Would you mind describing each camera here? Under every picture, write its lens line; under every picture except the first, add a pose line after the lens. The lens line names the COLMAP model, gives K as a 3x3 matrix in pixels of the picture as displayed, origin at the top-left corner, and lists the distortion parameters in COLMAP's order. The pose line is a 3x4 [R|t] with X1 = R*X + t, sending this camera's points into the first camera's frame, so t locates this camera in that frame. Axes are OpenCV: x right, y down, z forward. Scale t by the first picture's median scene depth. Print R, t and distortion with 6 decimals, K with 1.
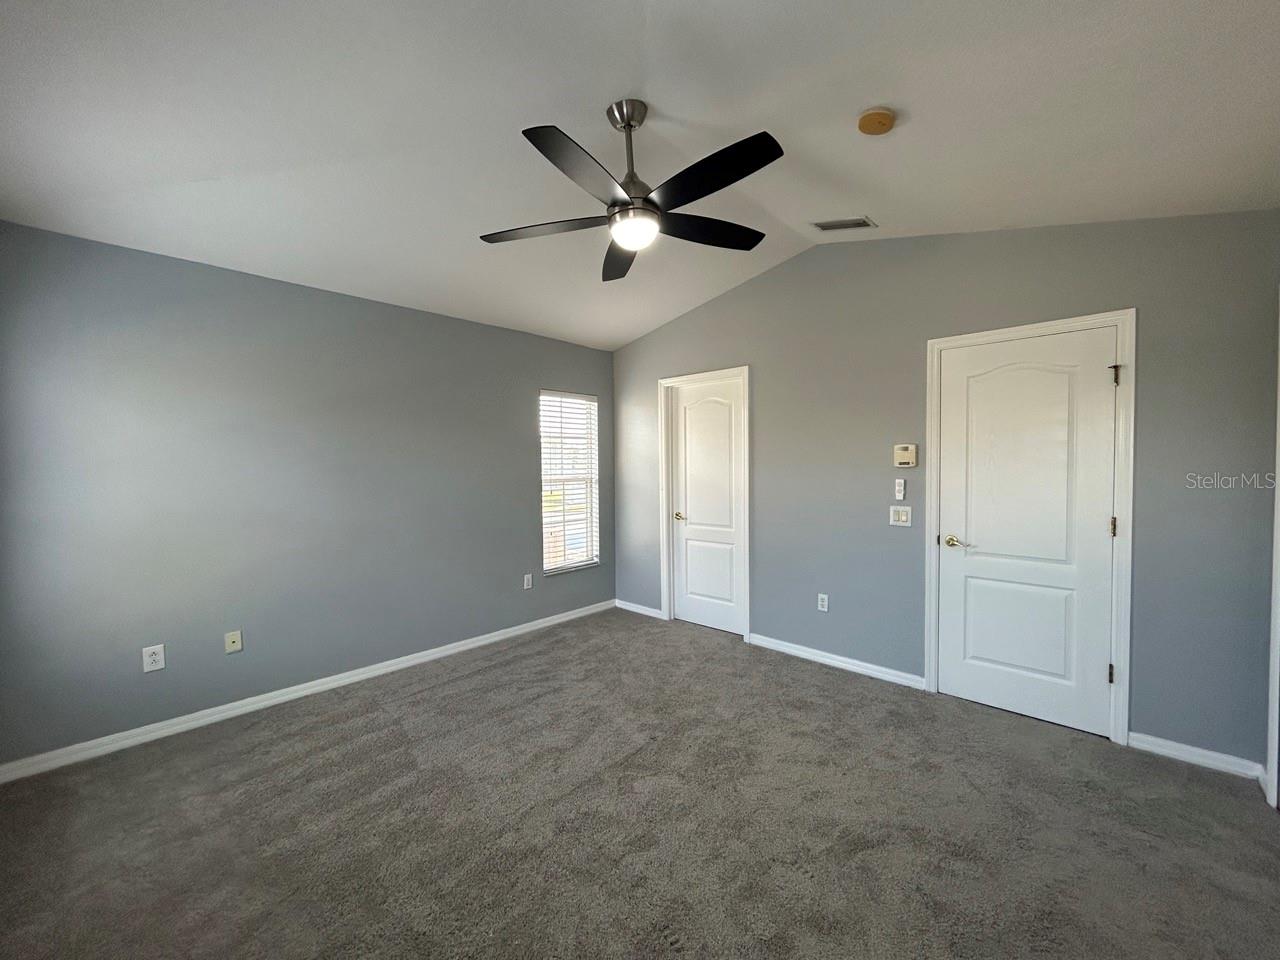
lens RADIAL K [[519.4, 0, 644.1], [0, 519.4, 481.1], [0, 0, 1]] dist [-0.000912, 0.001360]
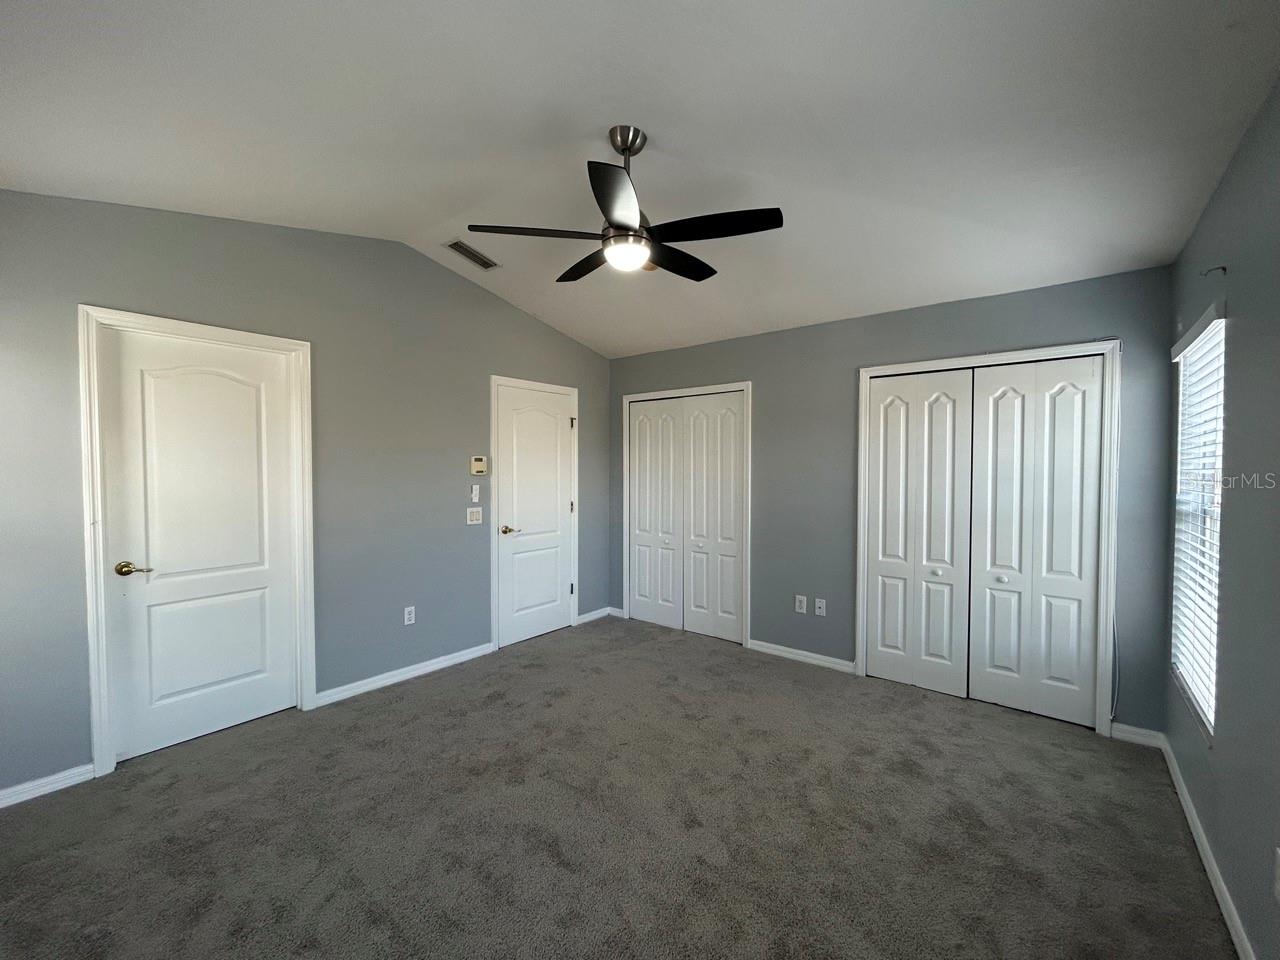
lens RADIAL K [[519.4, 0, 638.2], [0, 519.4, 480.2], [0, 0, 1]] dist [-0.000912, 0.001360]
pose [[-0.068304, -0.022056, 0.997421, -0.760298], [0.027755, 0.999327, 0.023998, -0.034636], [-0.997278, 0.029323, -0.067646, 0.748254]]
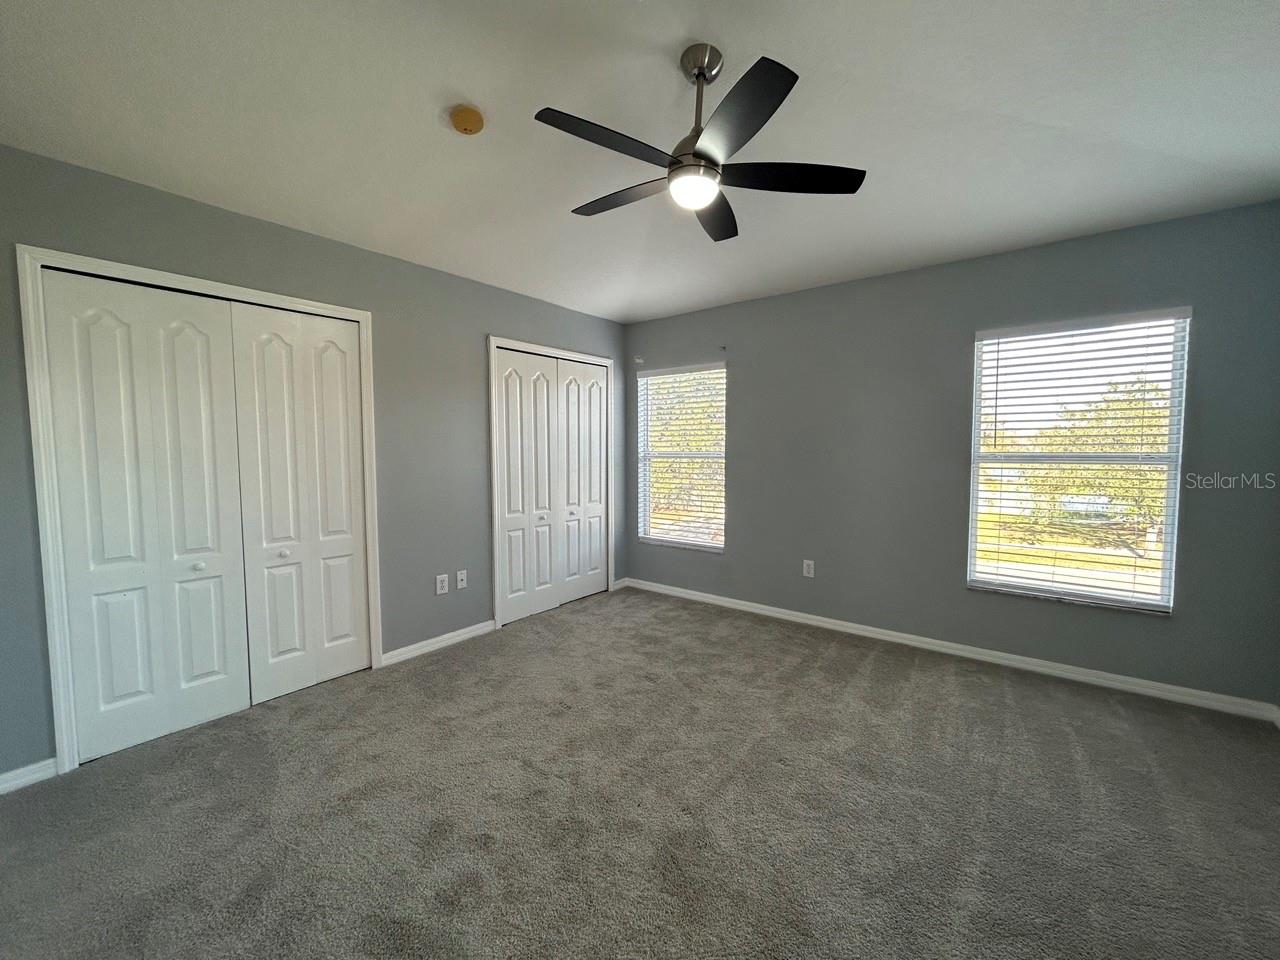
lens RADIAL K [[519.4, 0, 646.8], [0, 519.4, 481.3], [0, 0, 1]] dist [-0.000912, 0.001360]
pose [[-0.996085, 0.012817, -0.087468, 0.105354], [0.004289, 0.995275, 0.096999, -0.023248], [0.088298, 0.096244, -0.991434, 1.406502]]
